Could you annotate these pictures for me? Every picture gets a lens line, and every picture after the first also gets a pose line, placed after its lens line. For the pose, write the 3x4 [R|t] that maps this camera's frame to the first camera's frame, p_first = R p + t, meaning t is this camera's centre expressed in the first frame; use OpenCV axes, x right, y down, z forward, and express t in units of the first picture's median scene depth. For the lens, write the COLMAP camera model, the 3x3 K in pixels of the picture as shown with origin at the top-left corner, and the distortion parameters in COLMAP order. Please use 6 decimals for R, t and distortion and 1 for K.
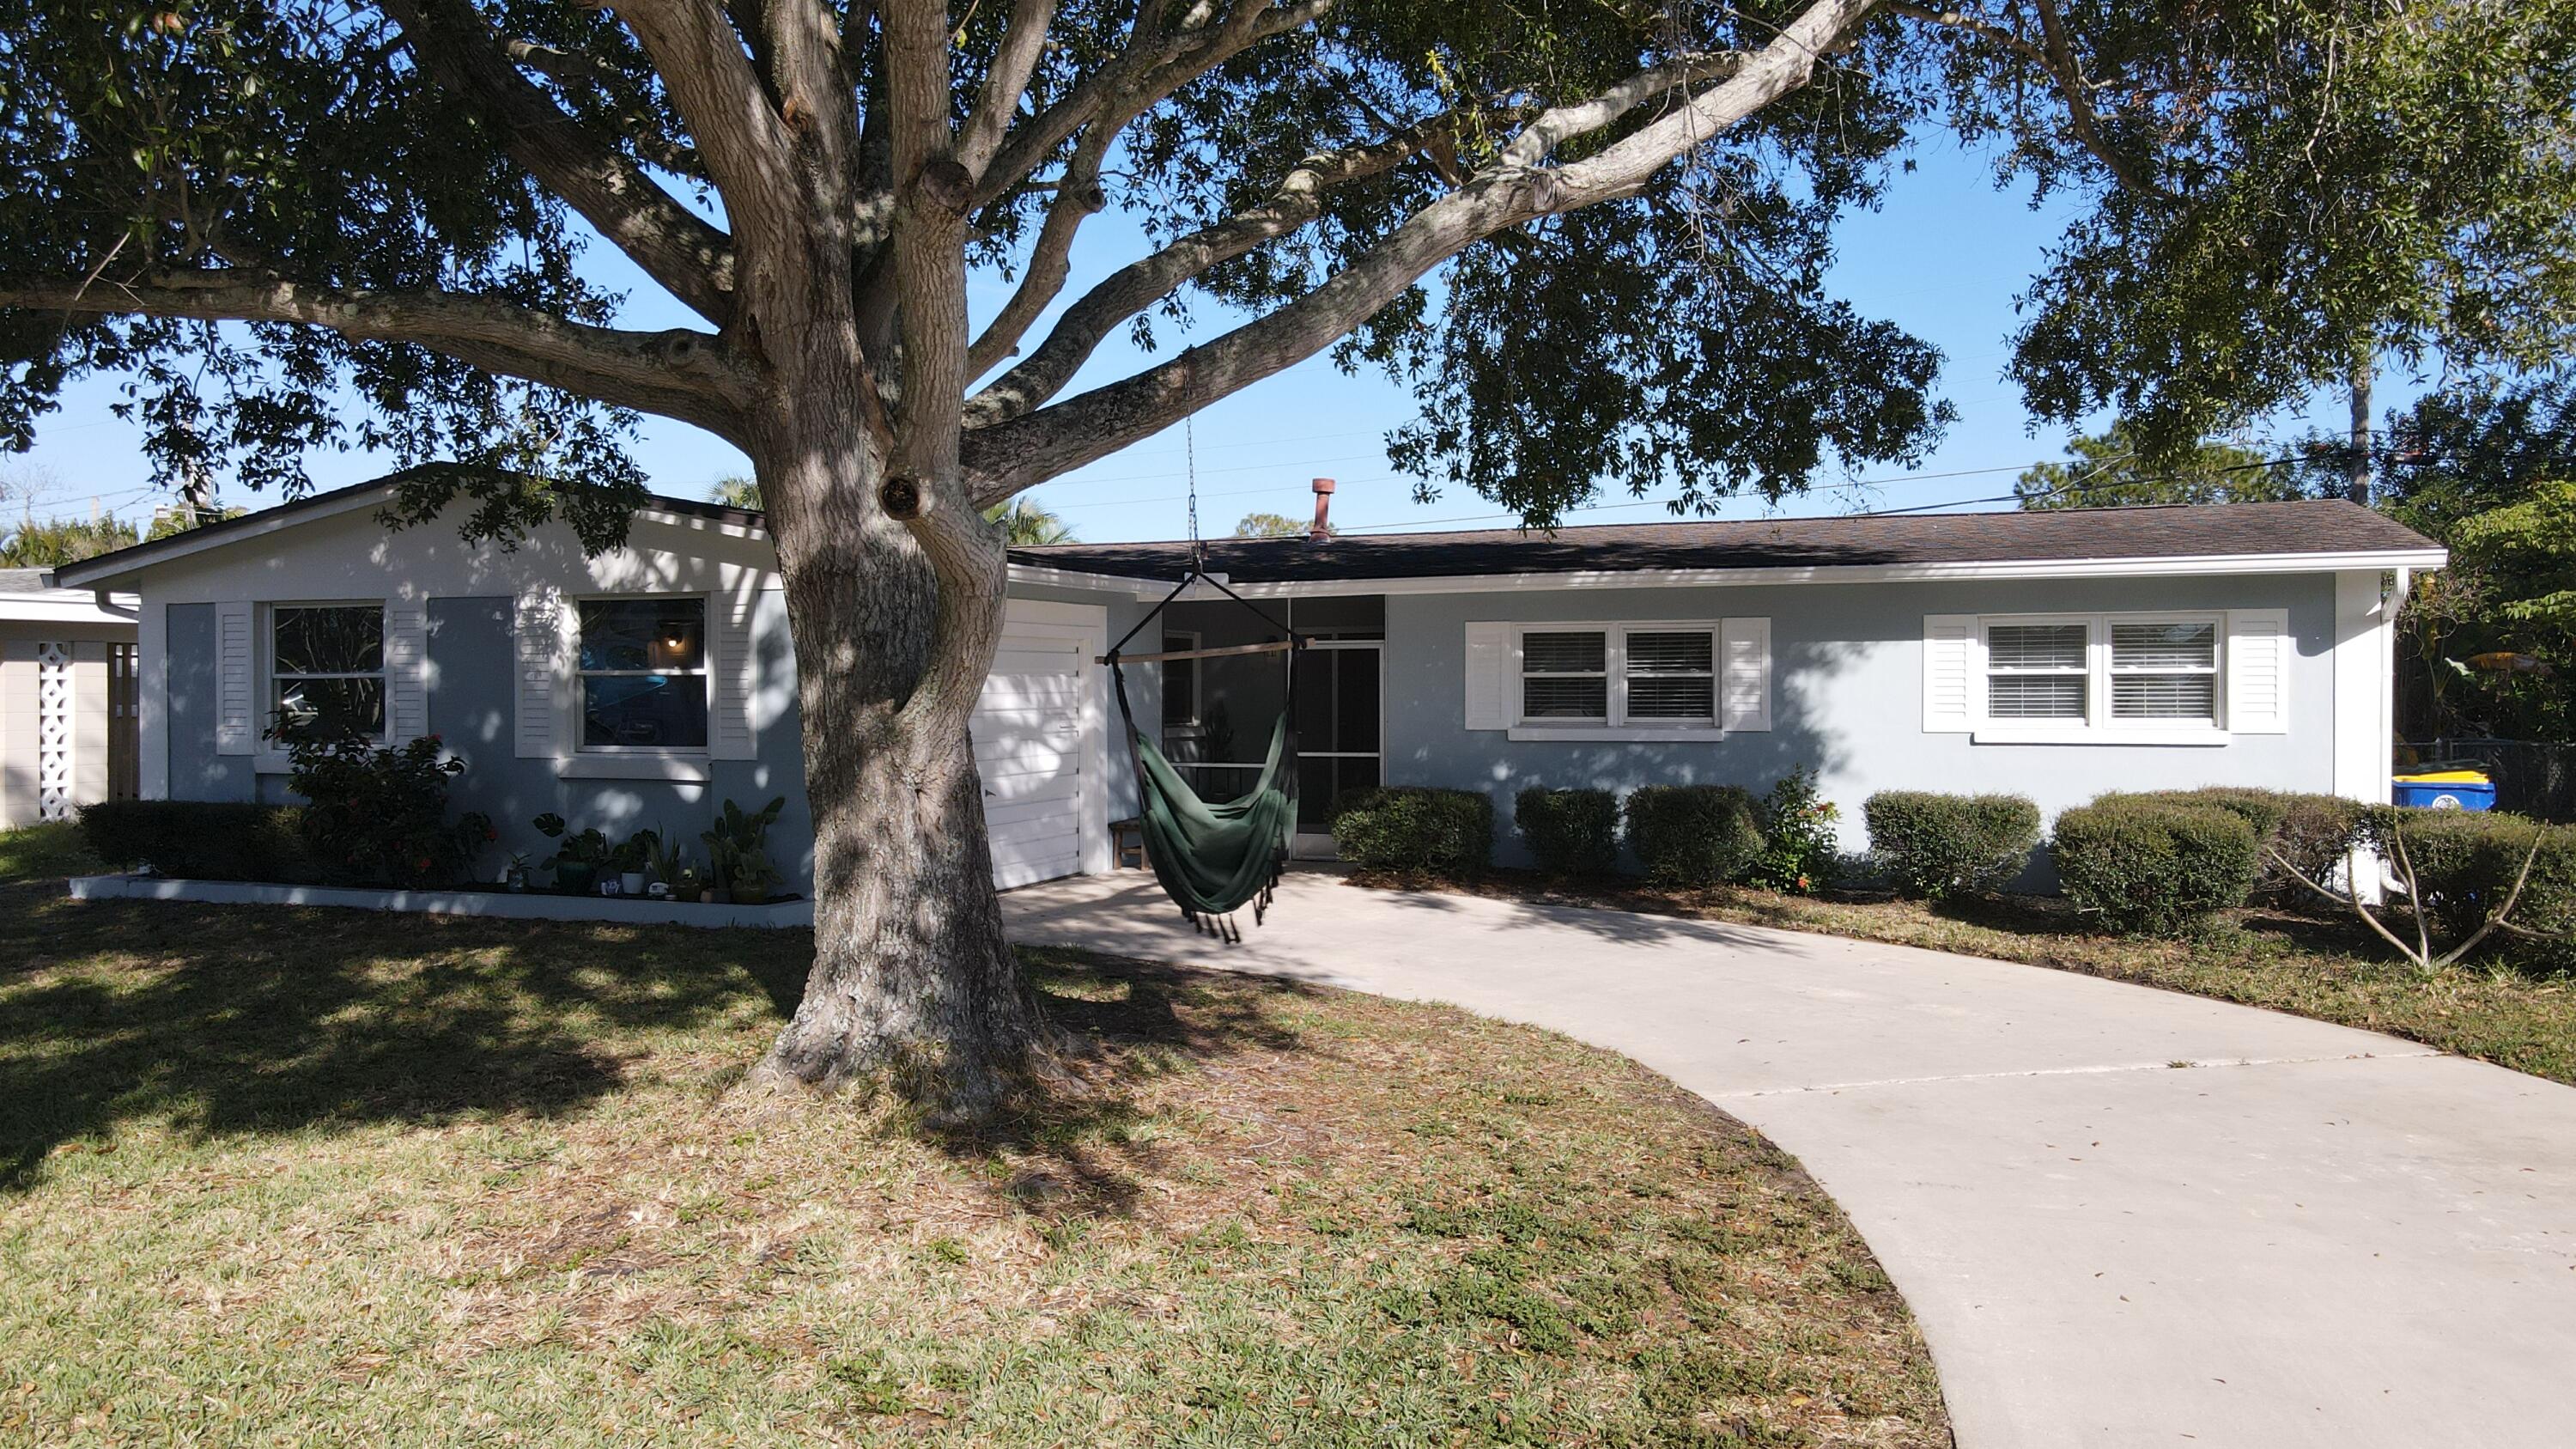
lens RADIAL K [[1906.4, 0, 1288.0], [0, 1906.4, 724.5], [0, 0, 1]] dist [-0.031286, -0.000869]
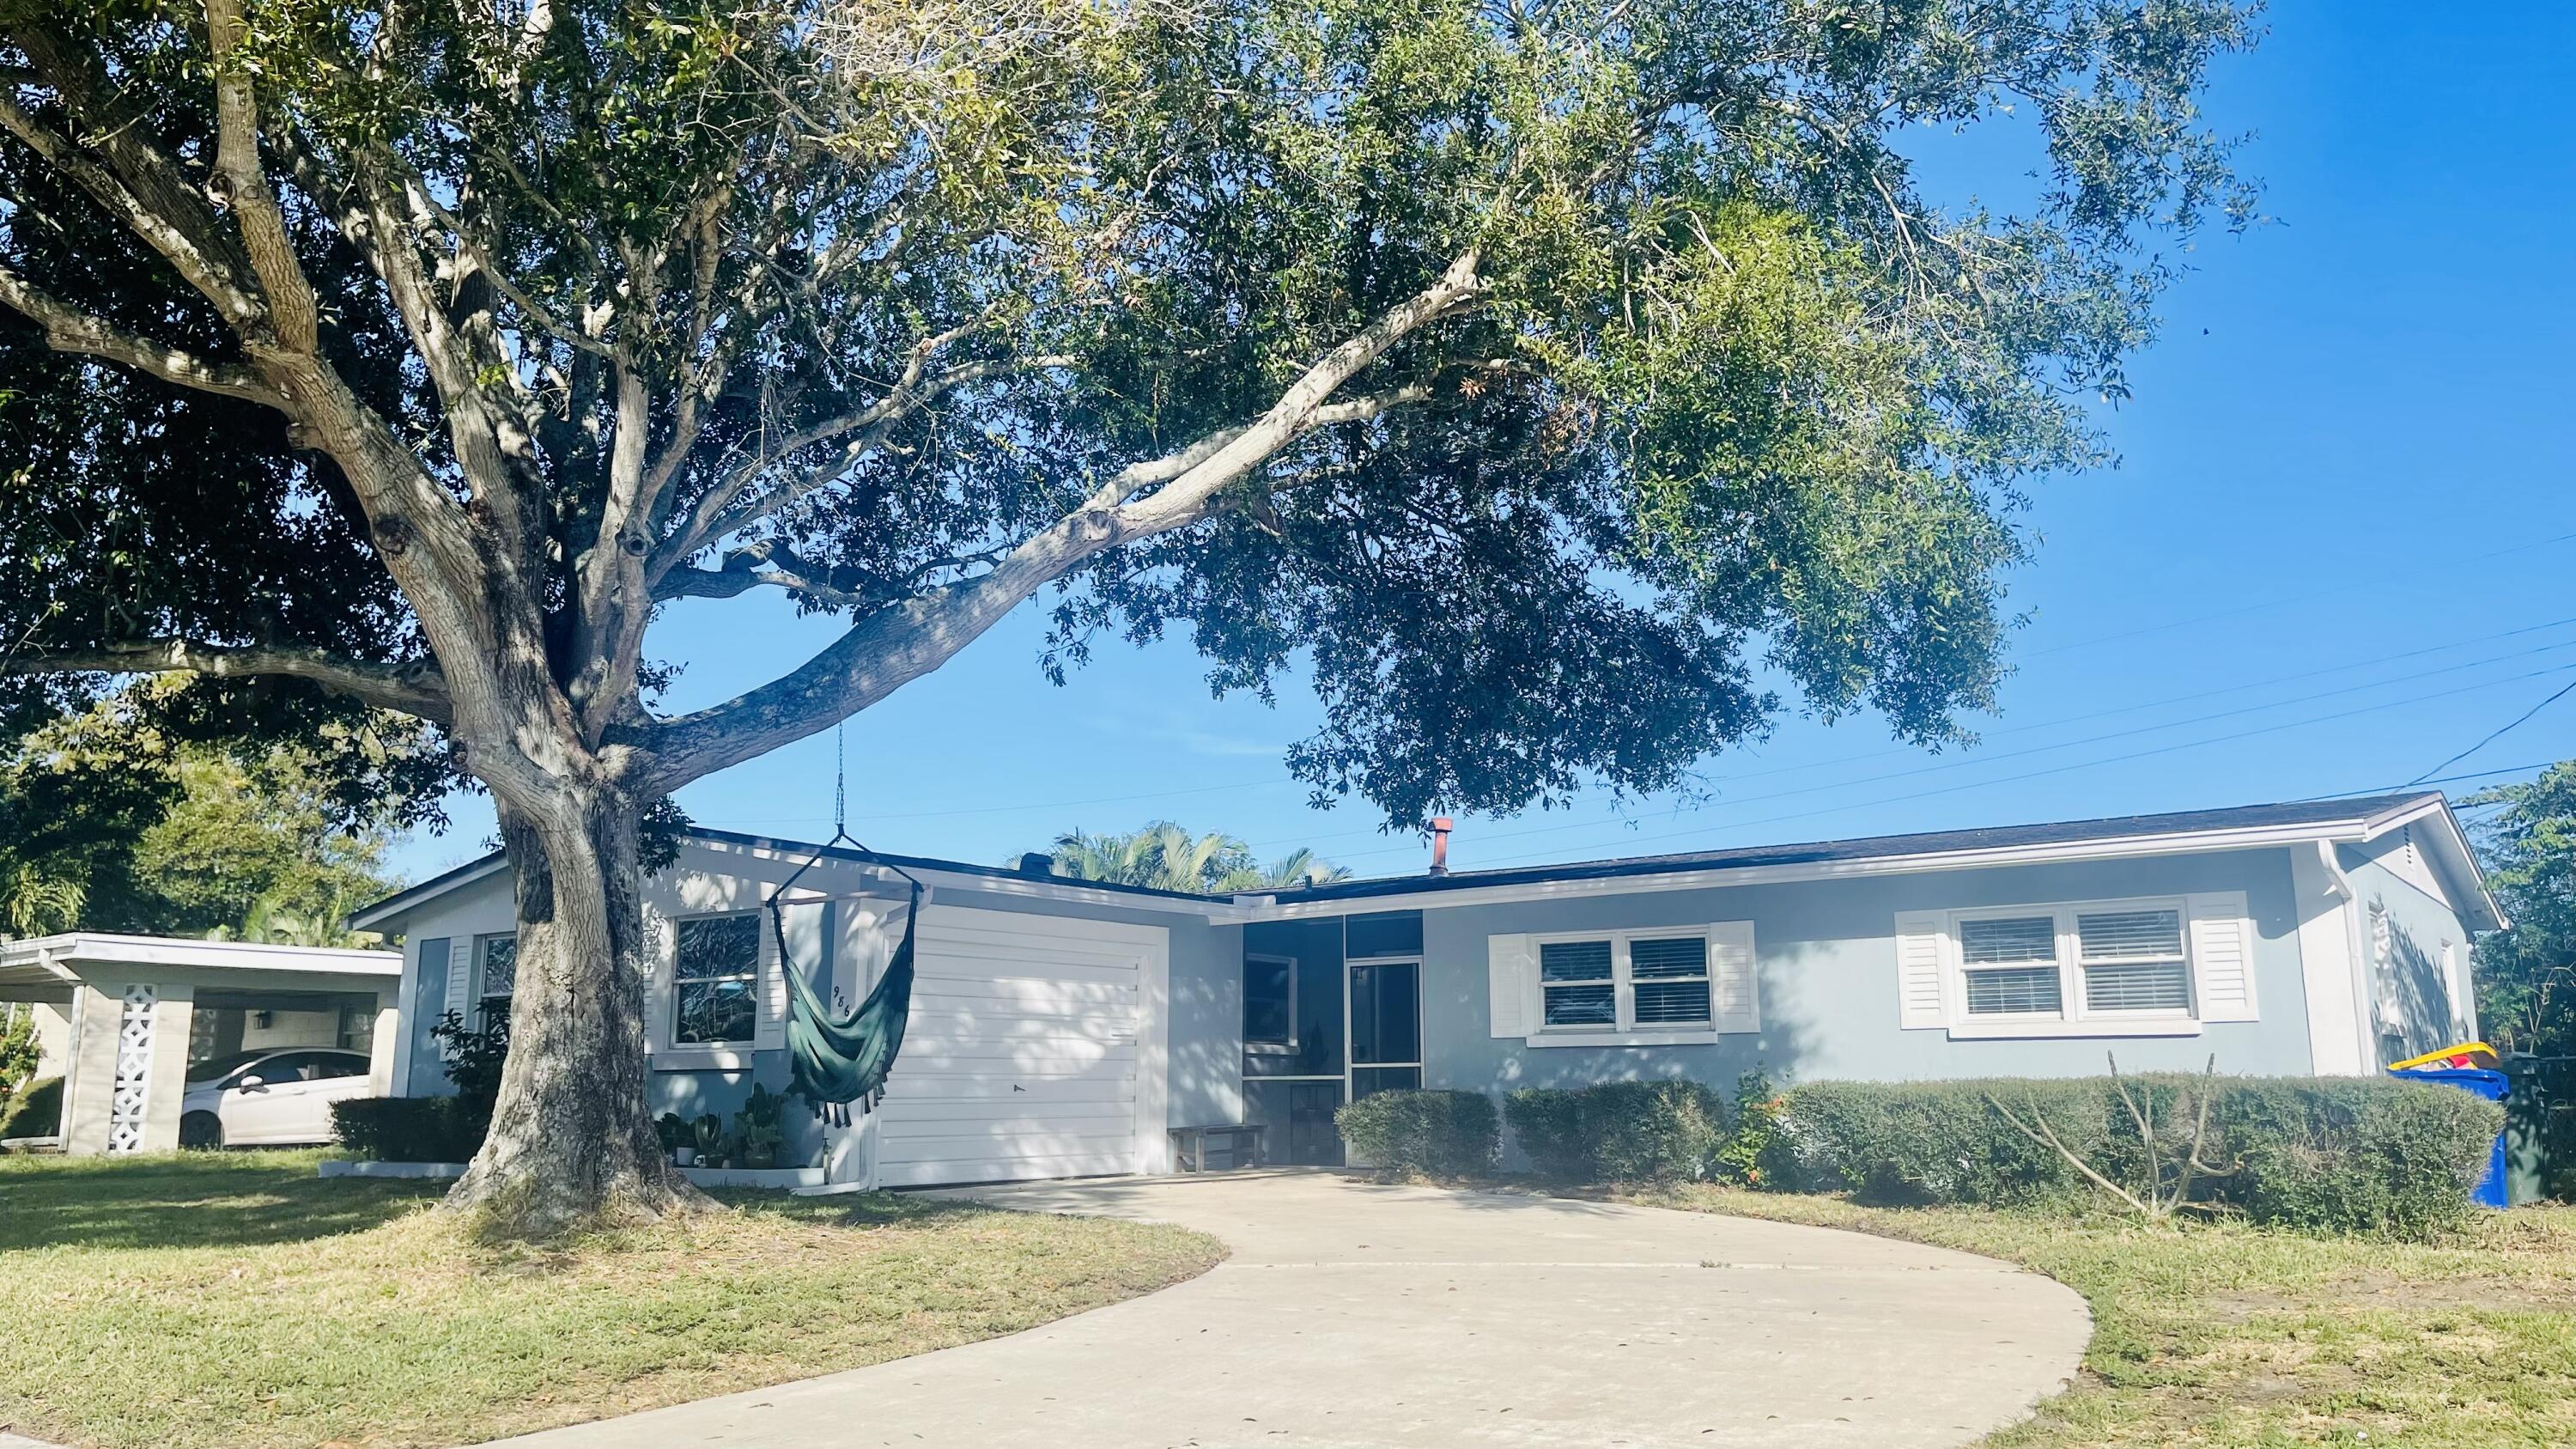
lens RADIAL K [[1967.0, 0, 1288.0], [0, 1967.0, 724.5], [0, 0, 1]] dist [0.011975, 0.001791]
pose [[0.967131, -0.046790, -0.249937, 0.296682], [-0.004801, 0.979389, -0.201926, 0.059401], [0.254234, 0.196488, 0.946973, -0.097332]]
